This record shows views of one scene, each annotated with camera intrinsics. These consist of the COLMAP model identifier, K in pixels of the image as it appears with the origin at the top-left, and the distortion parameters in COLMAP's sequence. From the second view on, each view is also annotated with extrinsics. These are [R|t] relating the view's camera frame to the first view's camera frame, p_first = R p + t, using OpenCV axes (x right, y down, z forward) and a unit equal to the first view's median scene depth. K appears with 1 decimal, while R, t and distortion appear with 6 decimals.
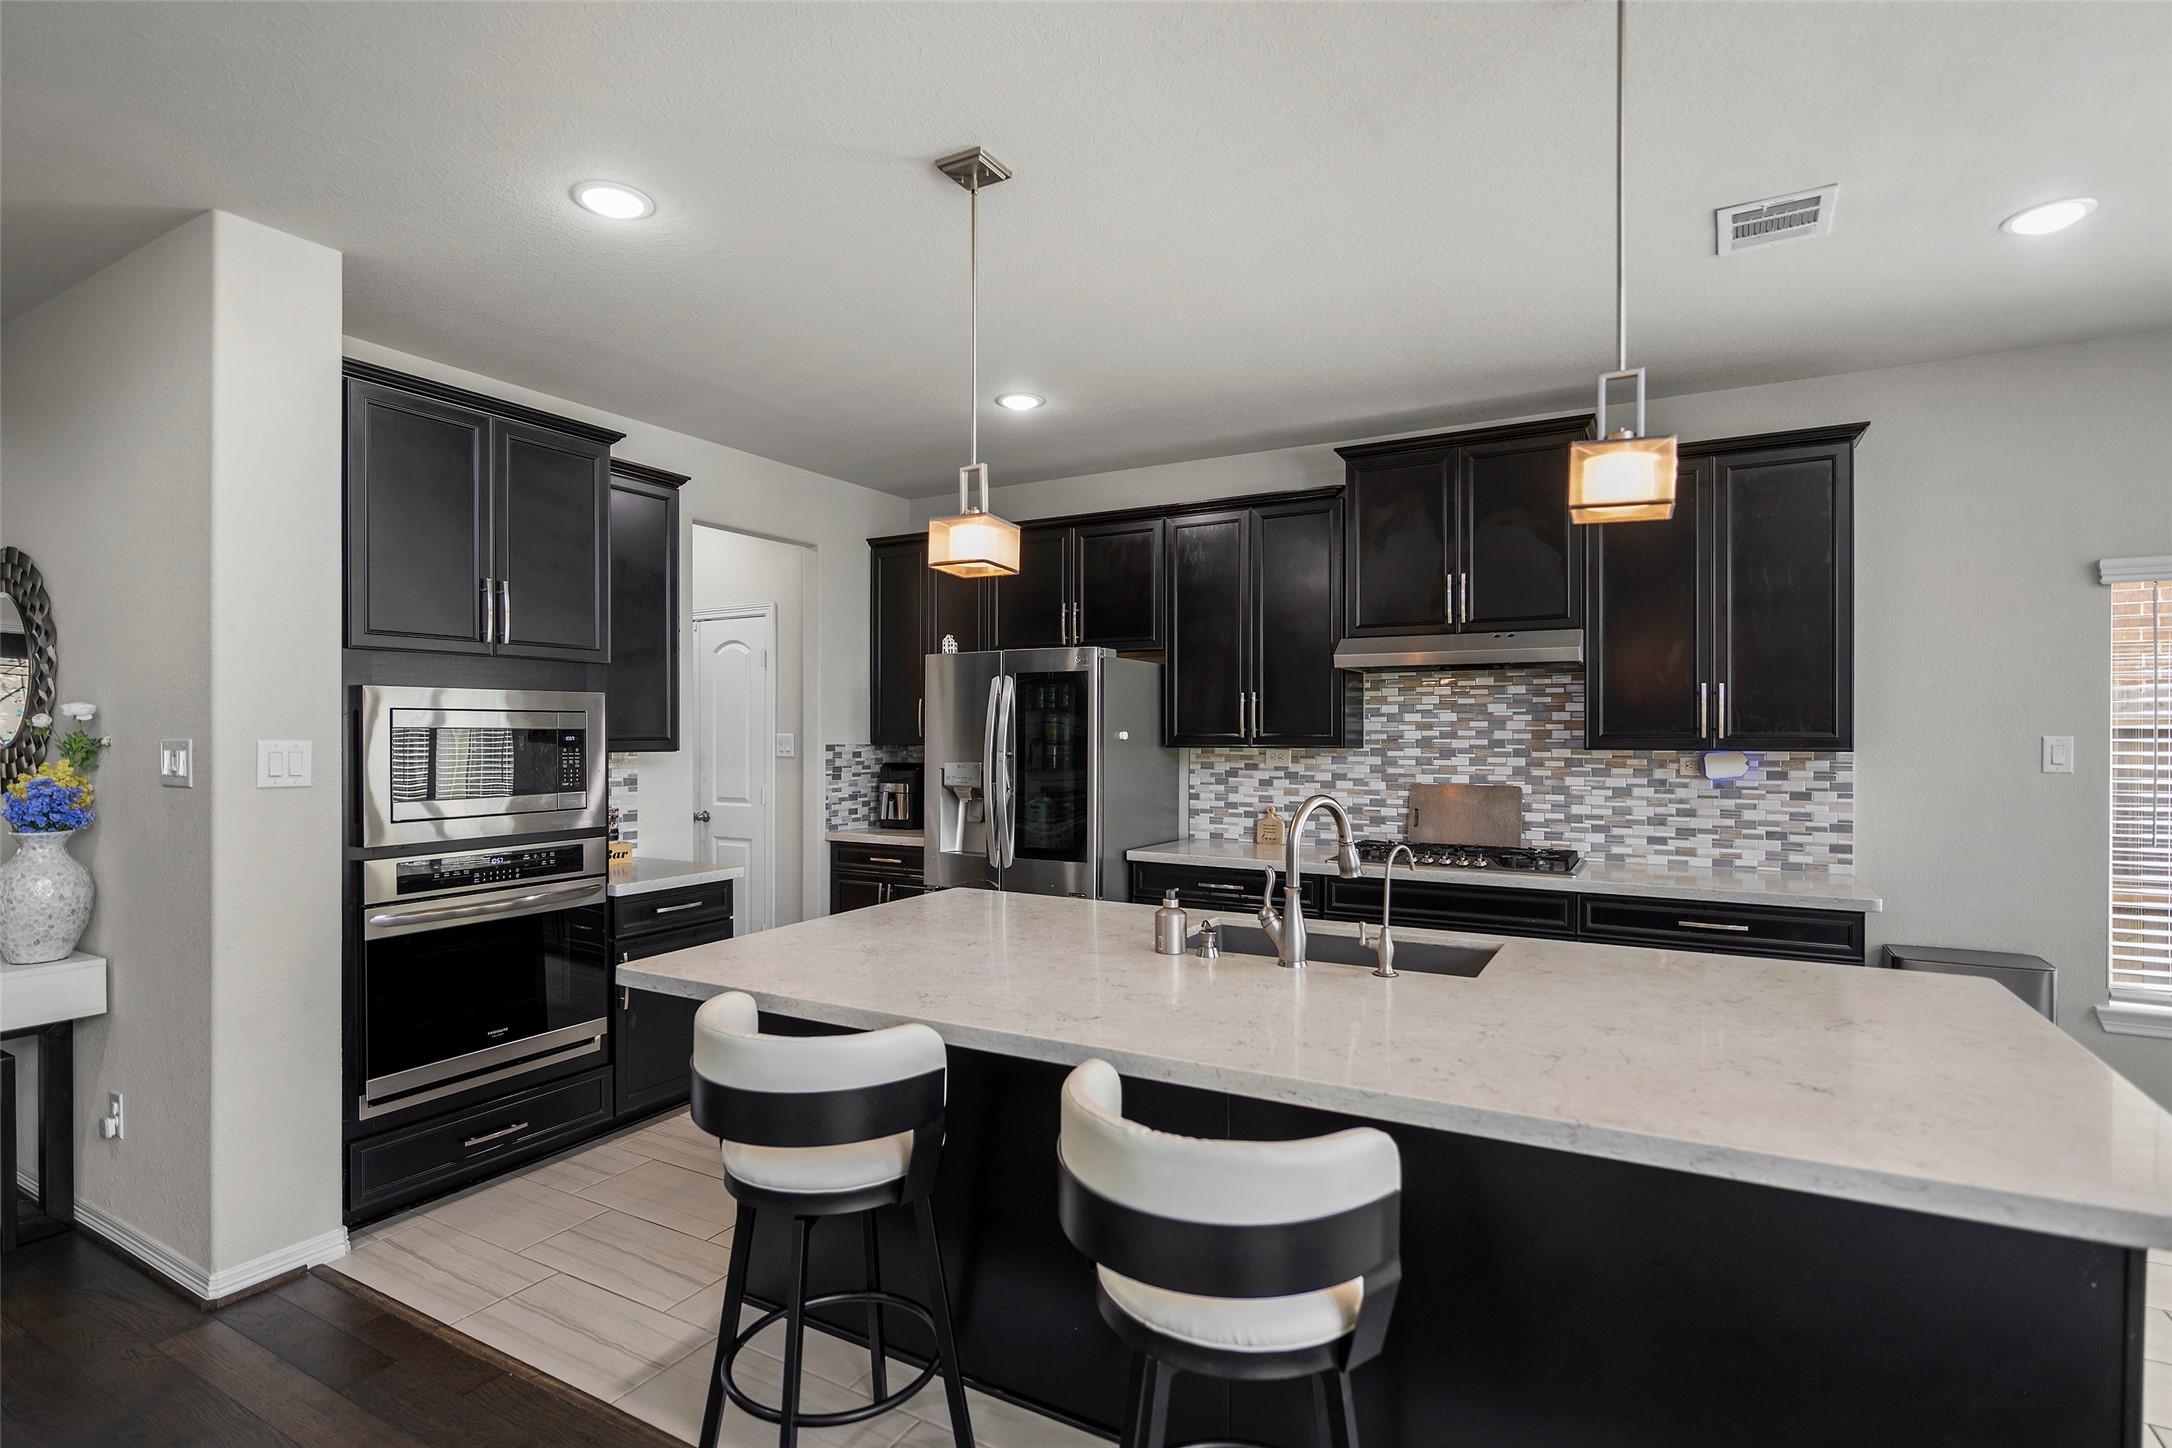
lens RADIAL K [[1050.7, 0, 1085.5], [0, 1050.7, 725.1], [0, 0, 1]] dist [-0.003299, -0.000531]
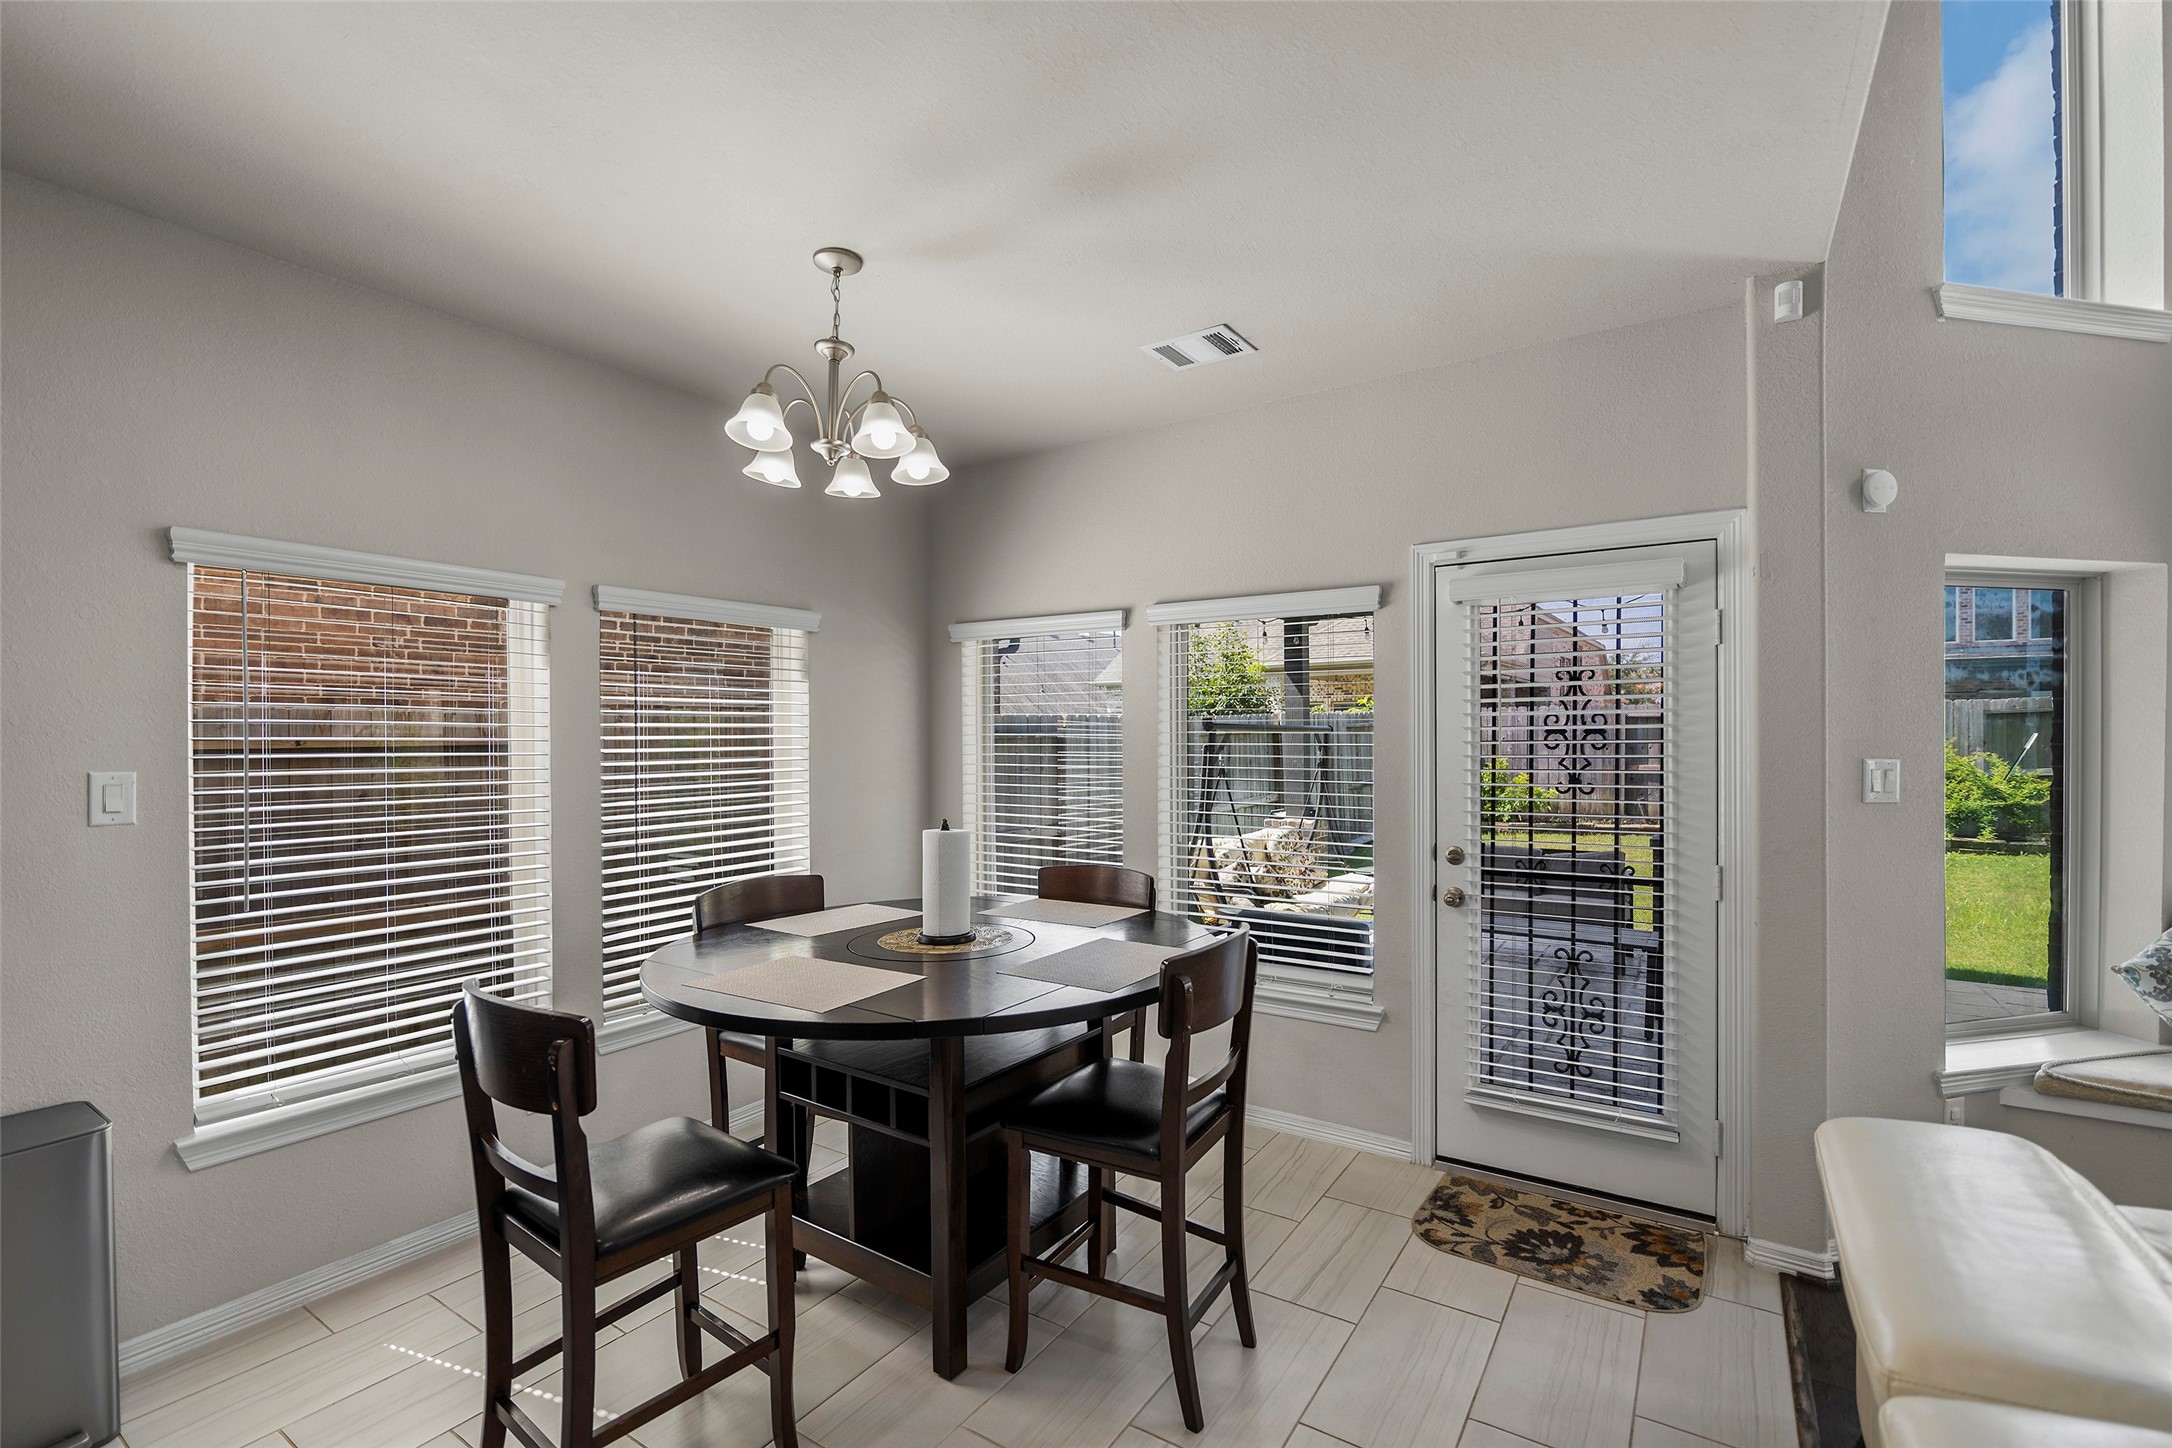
lens RADIAL K [[956.5, 0, 1082.6], [0, 956.5, 738.9], [0, 0, 1]] dist [-0.001993, -0.000062]
pose [[0.056513, -0.008621, 0.998365, 0.344543], [0.010228, 0.999915, 0.008055, -0.009137], [-0.998349, 0.009756, 0.056597, 0.334480]]
